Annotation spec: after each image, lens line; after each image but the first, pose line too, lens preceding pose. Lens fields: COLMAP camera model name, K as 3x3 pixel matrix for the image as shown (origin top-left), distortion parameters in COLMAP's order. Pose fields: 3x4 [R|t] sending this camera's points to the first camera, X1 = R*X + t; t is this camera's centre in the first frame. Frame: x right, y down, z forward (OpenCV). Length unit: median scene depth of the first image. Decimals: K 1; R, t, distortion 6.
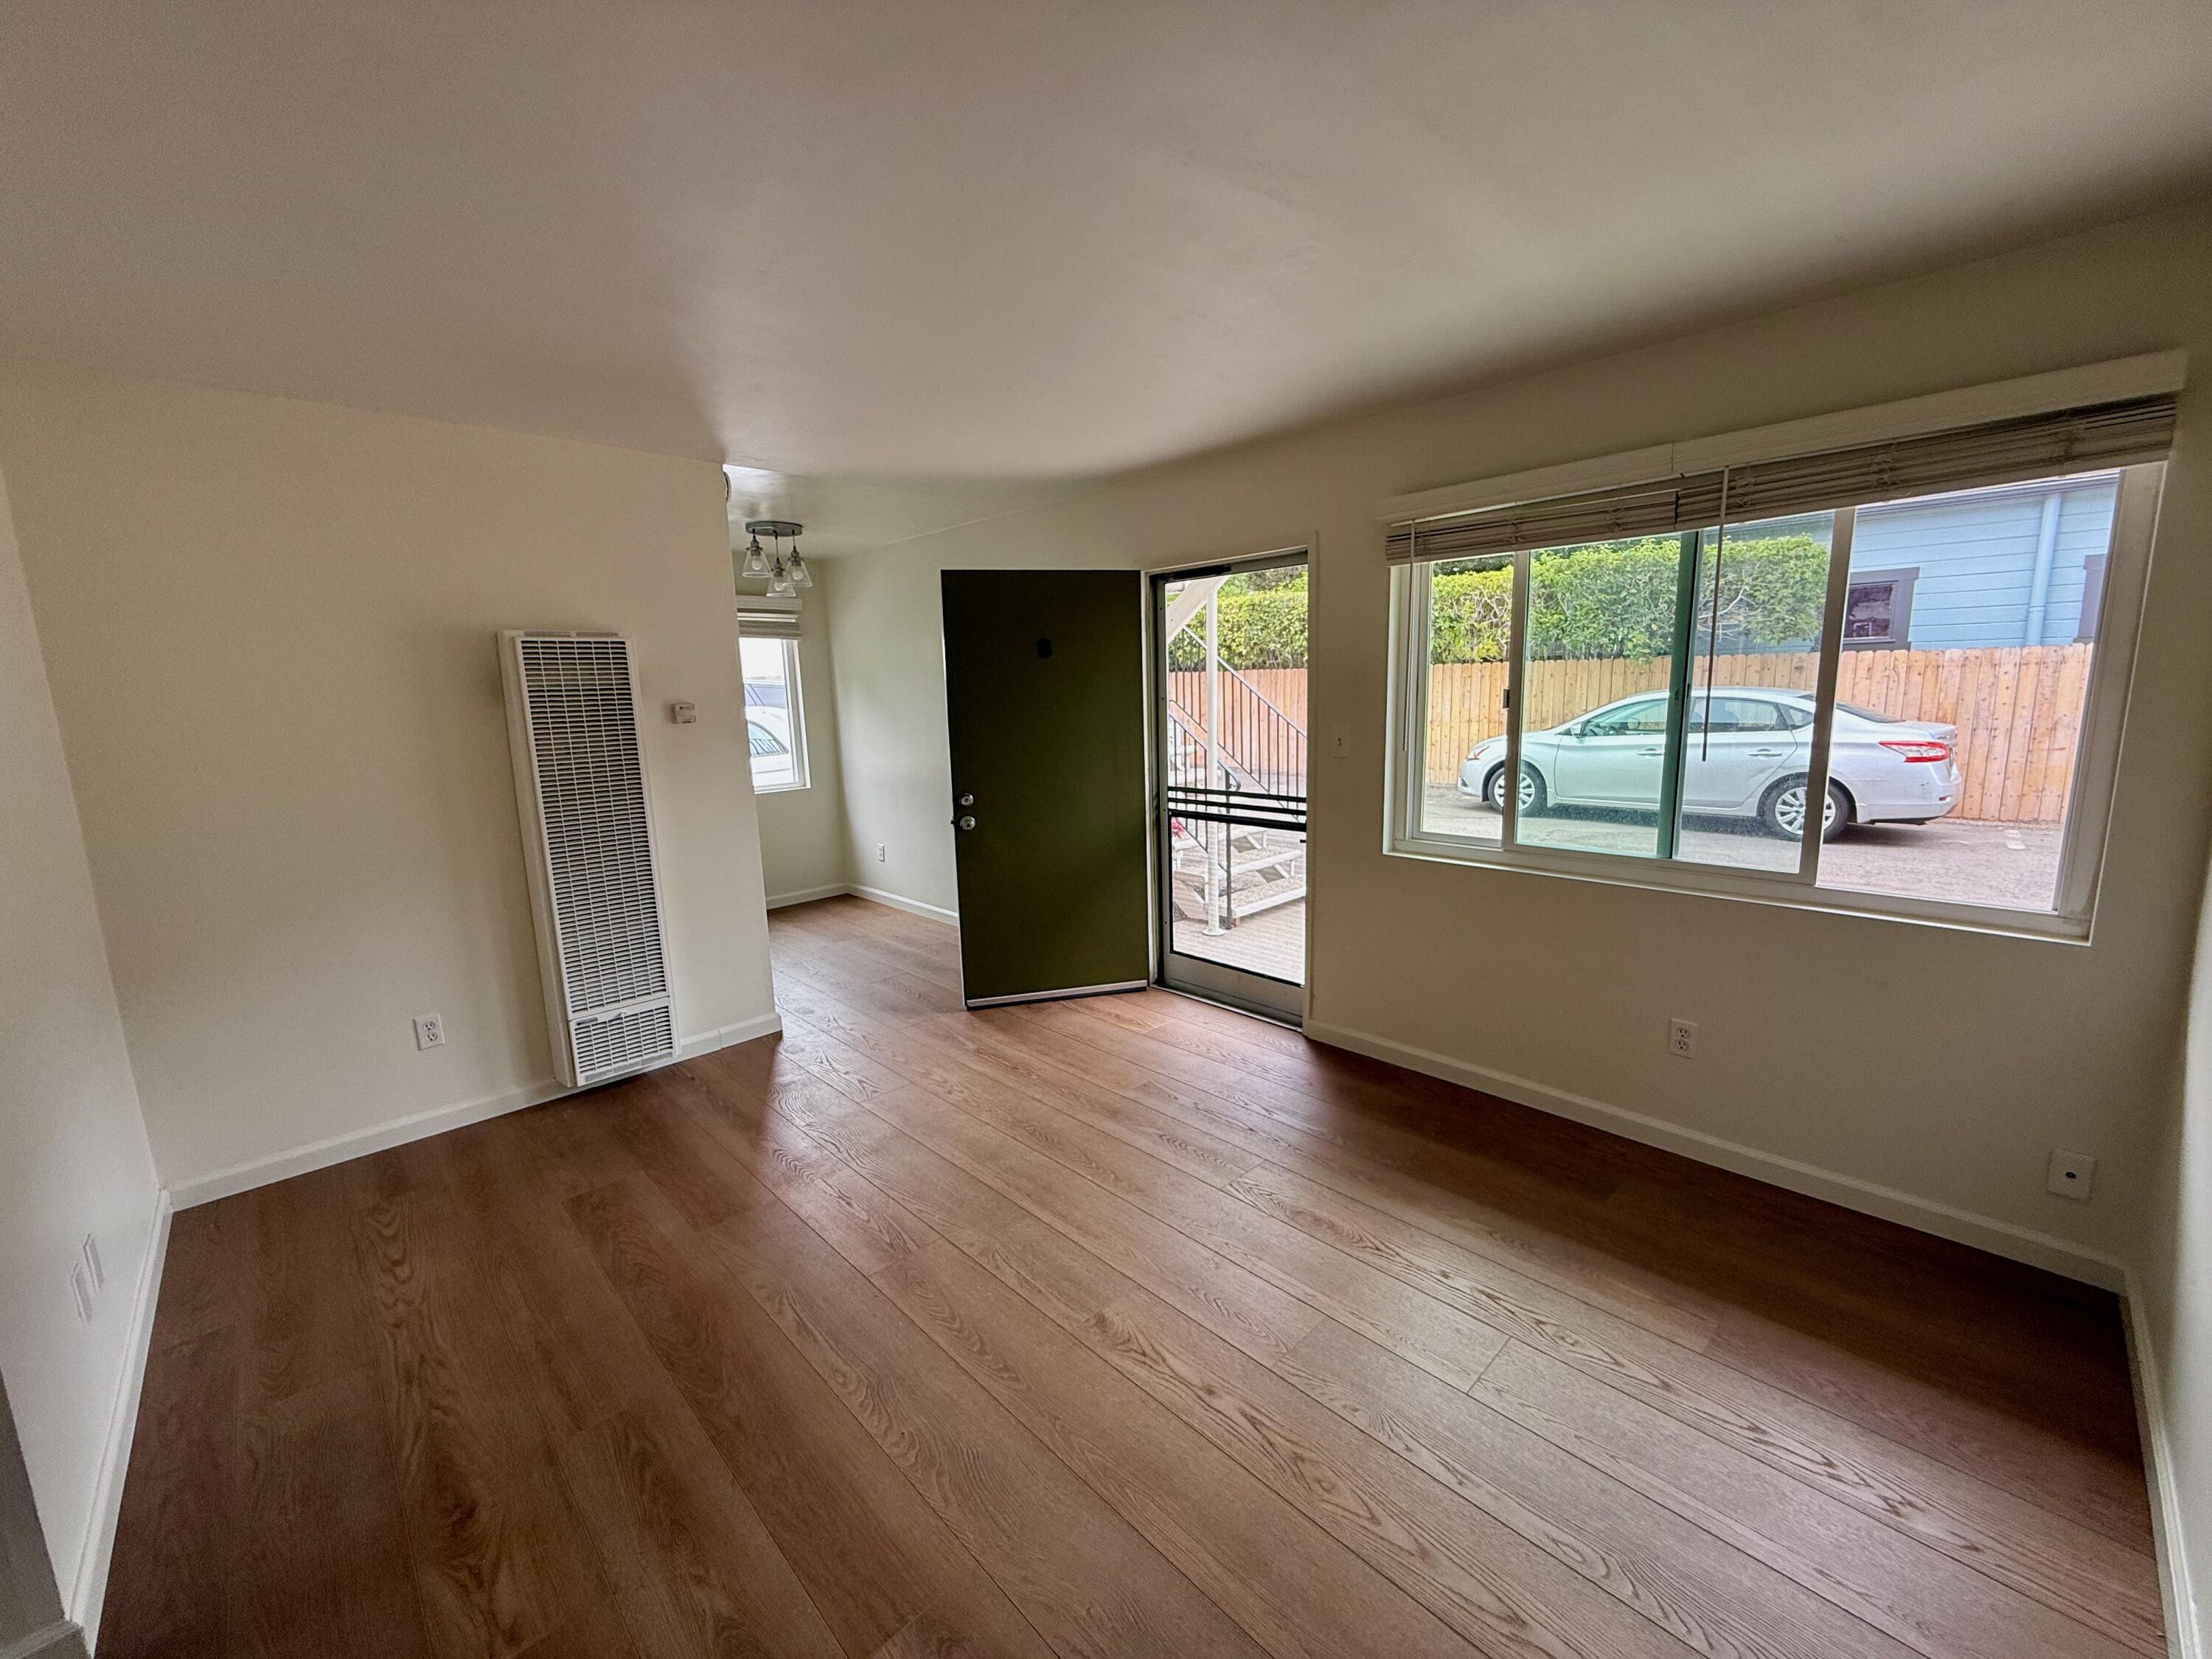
lens RADIAL K [[883.6, 0, 1096.2], [0, 883.6, 827.9], [0, 0, 1]] dist [0.007025, 0.000024]
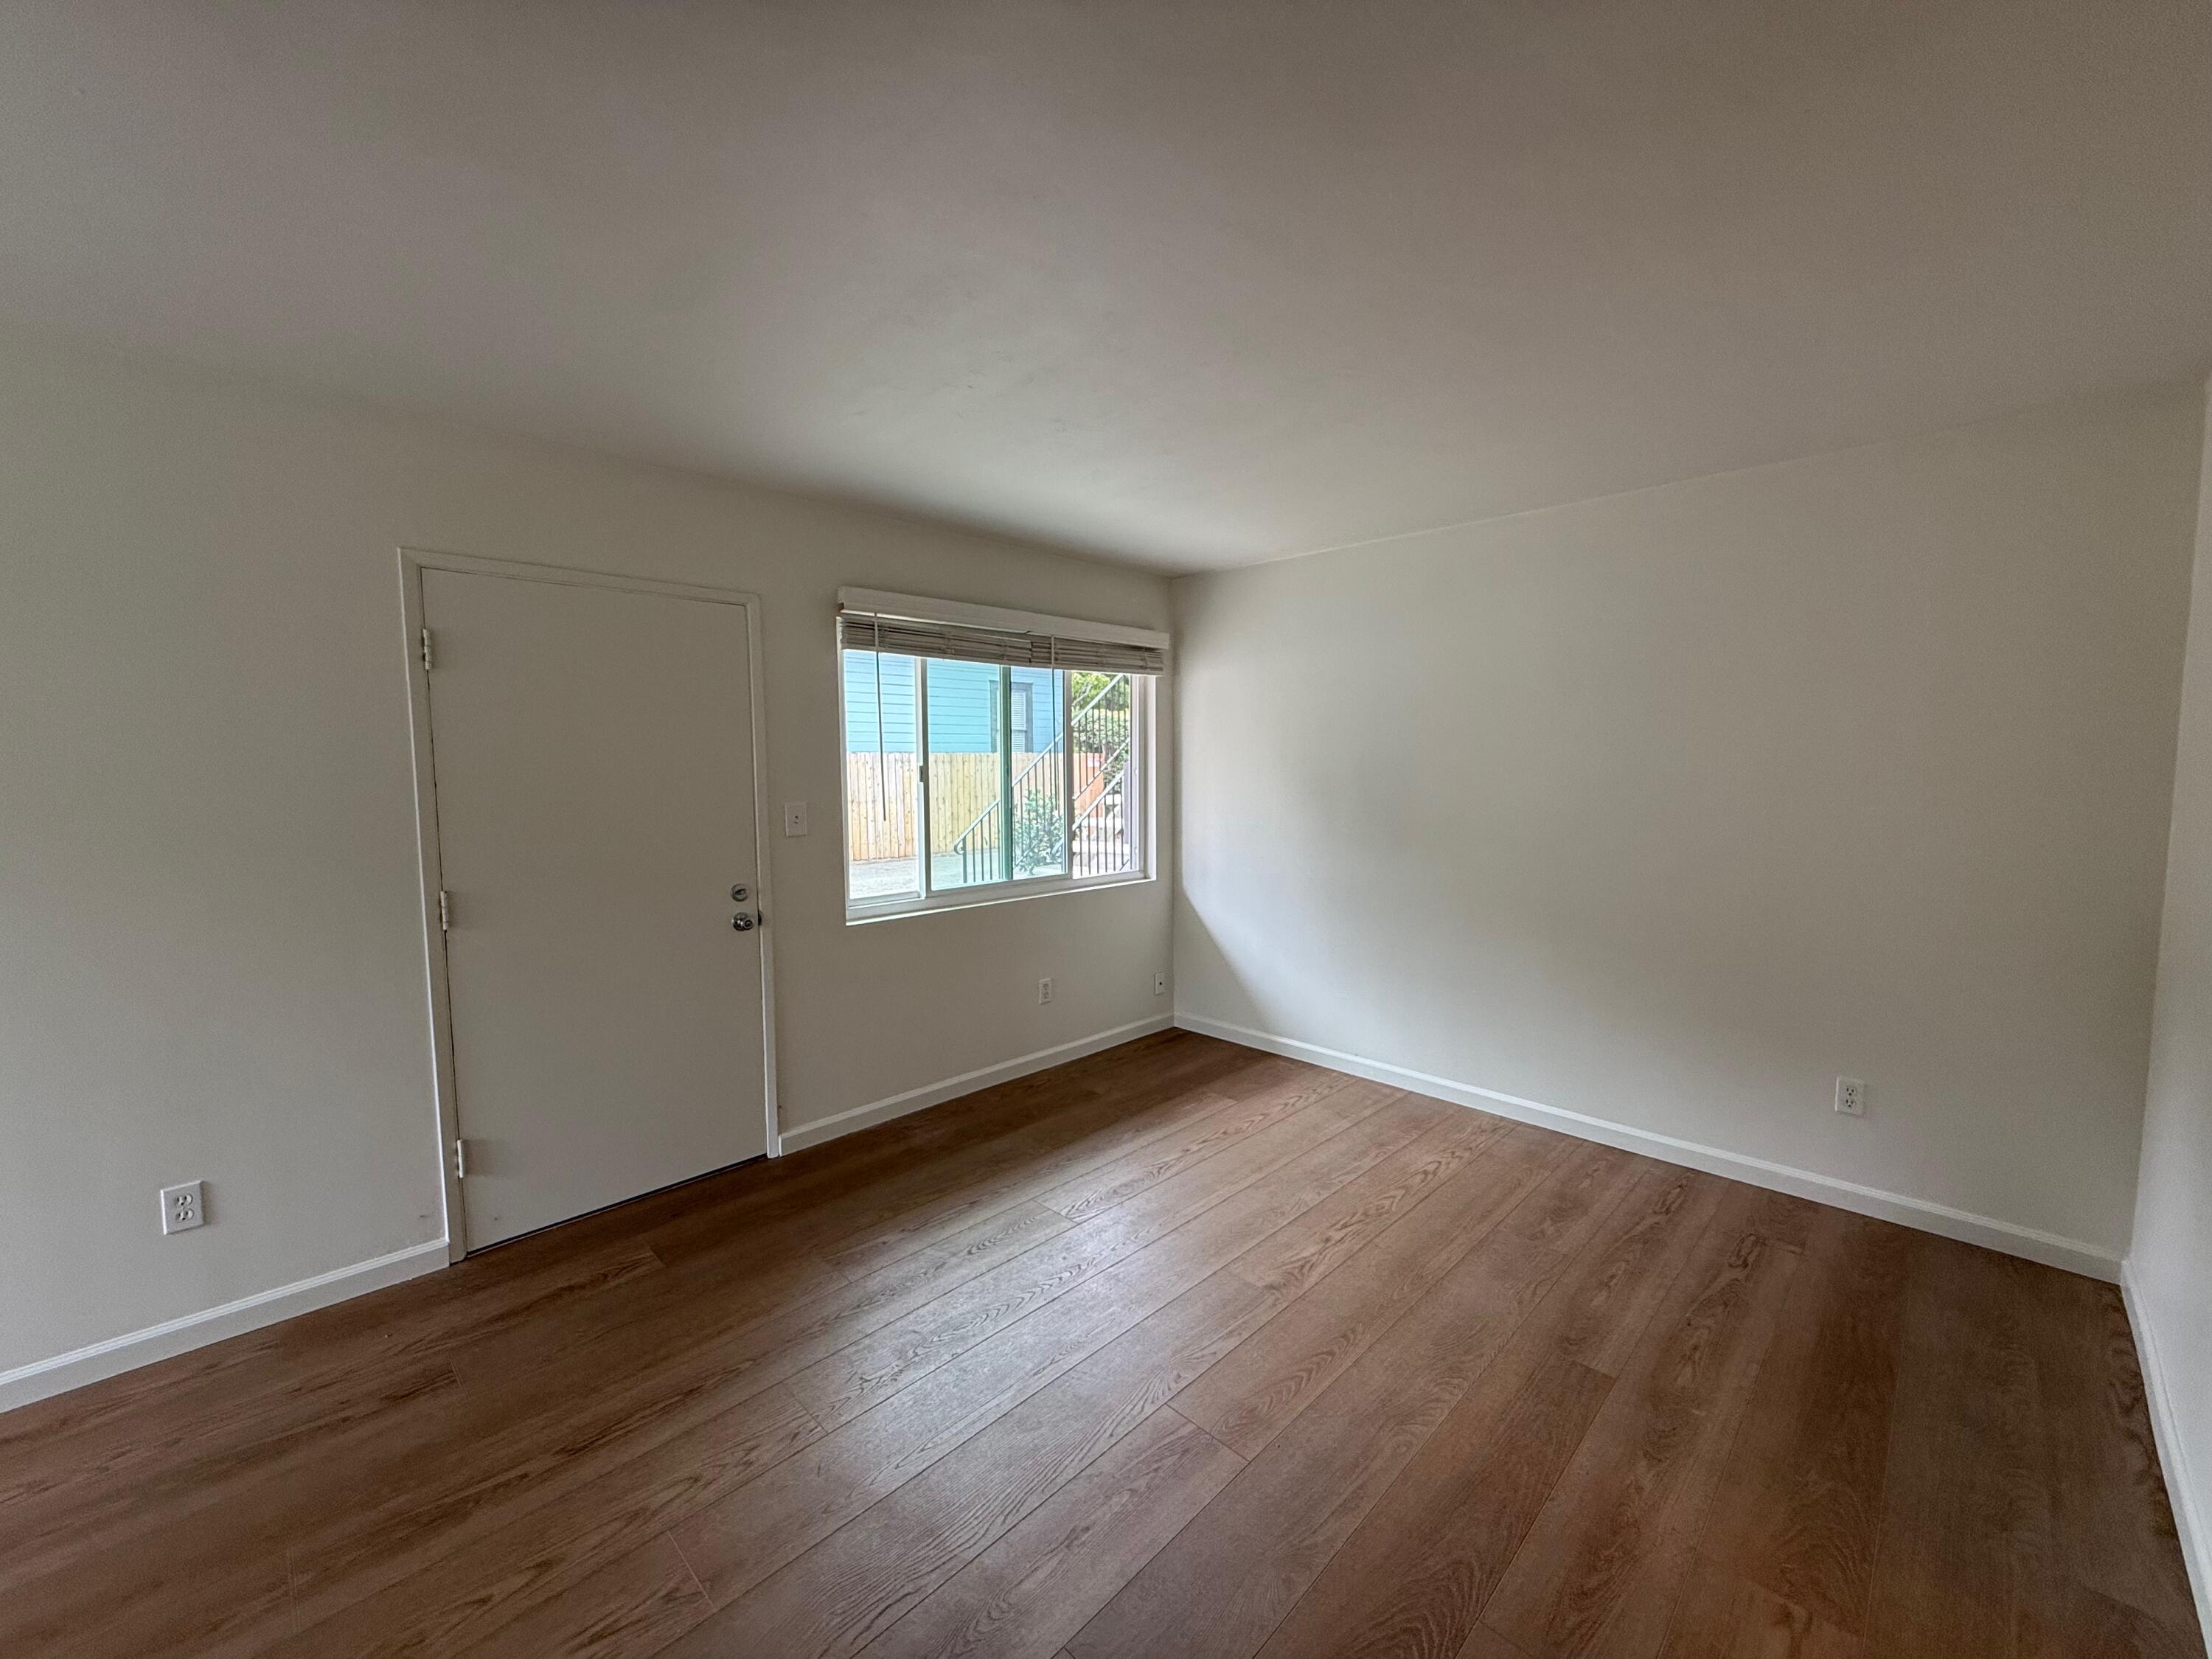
lens RADIAL K [[883.6, 0, 1114.4], [0, 883.6, 806.9], [0, 0, 1]] dist [0.007025, 0.000024]
pose [[-0.037506, -0.023196, 0.999027, -0.930218], [0.165216, 0.985828, 0.029092, -0.110479], [-0.985544, 0.166146, -0.033142, 0.931321]]
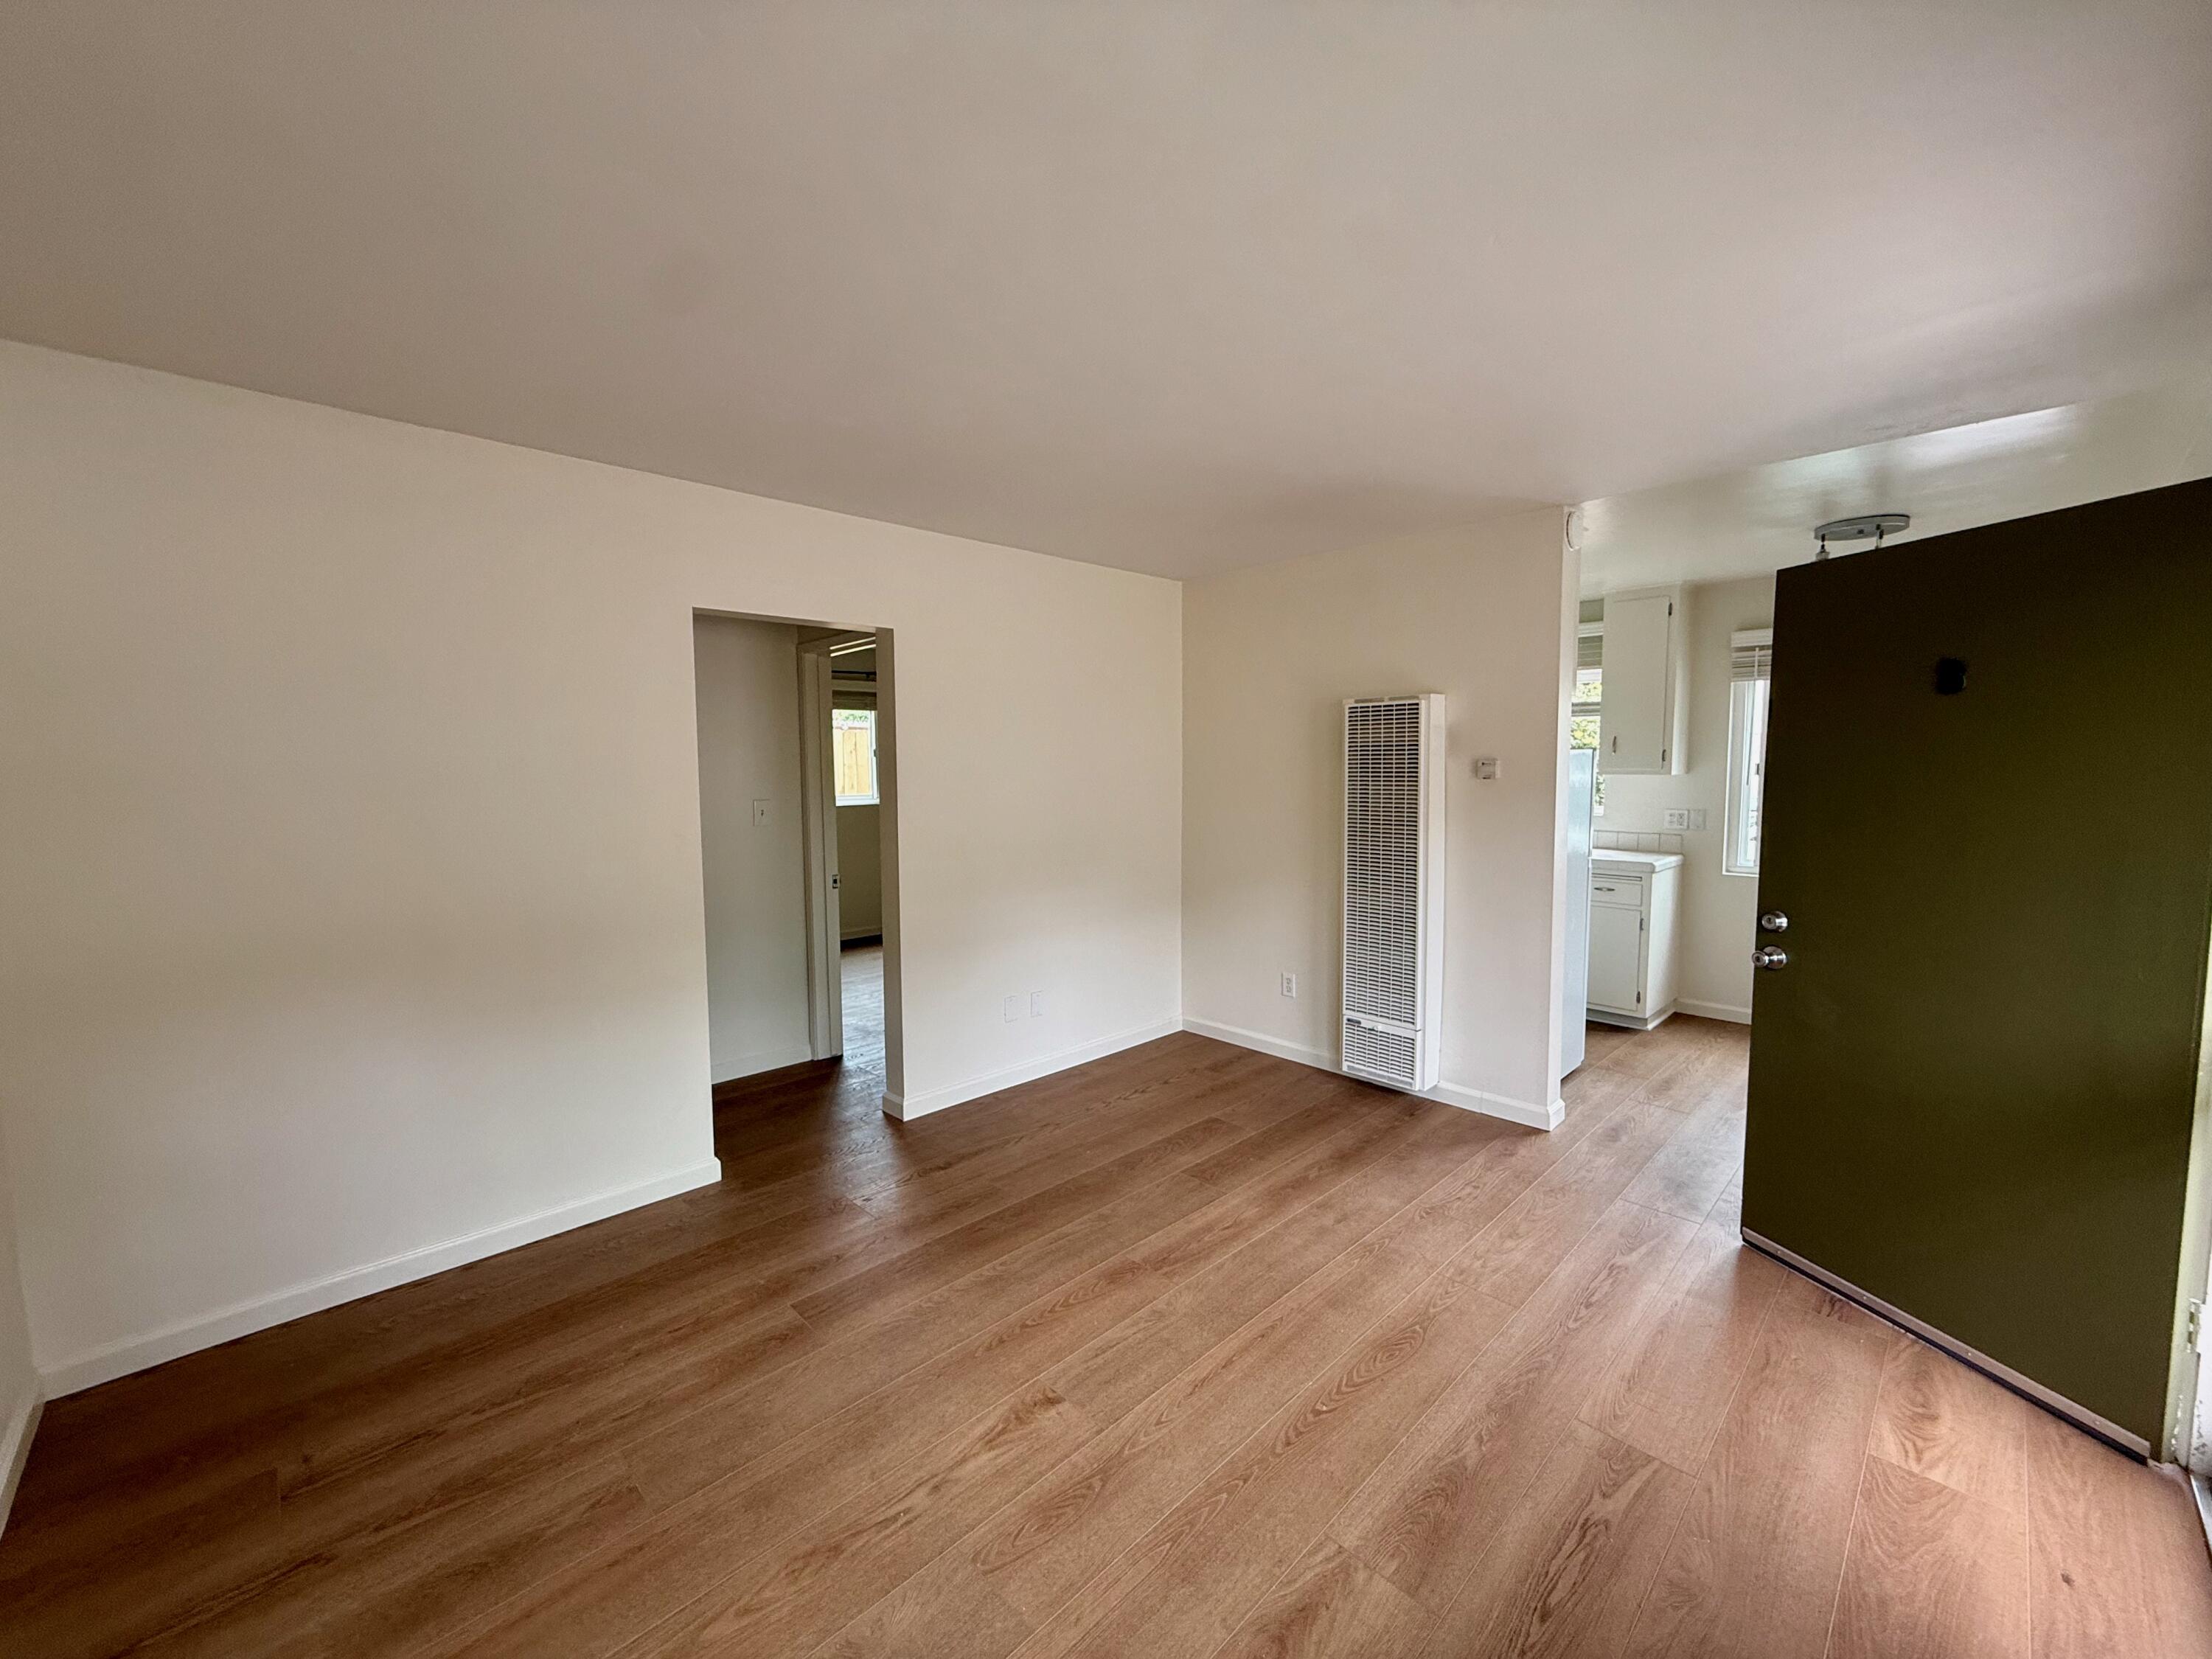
lens RADIAL K [[883.6, 0, 1106.0], [0, 883.6, 827.3], [0, 0, 1]] dist [0.007025, 0.000024]
pose [[0.010001, 0.104558, -0.994469, 0.743627], [-0.149854, 0.983444, 0.101892, -0.140663], [0.988658, 0.148006, 0.025504, 0.770368]]
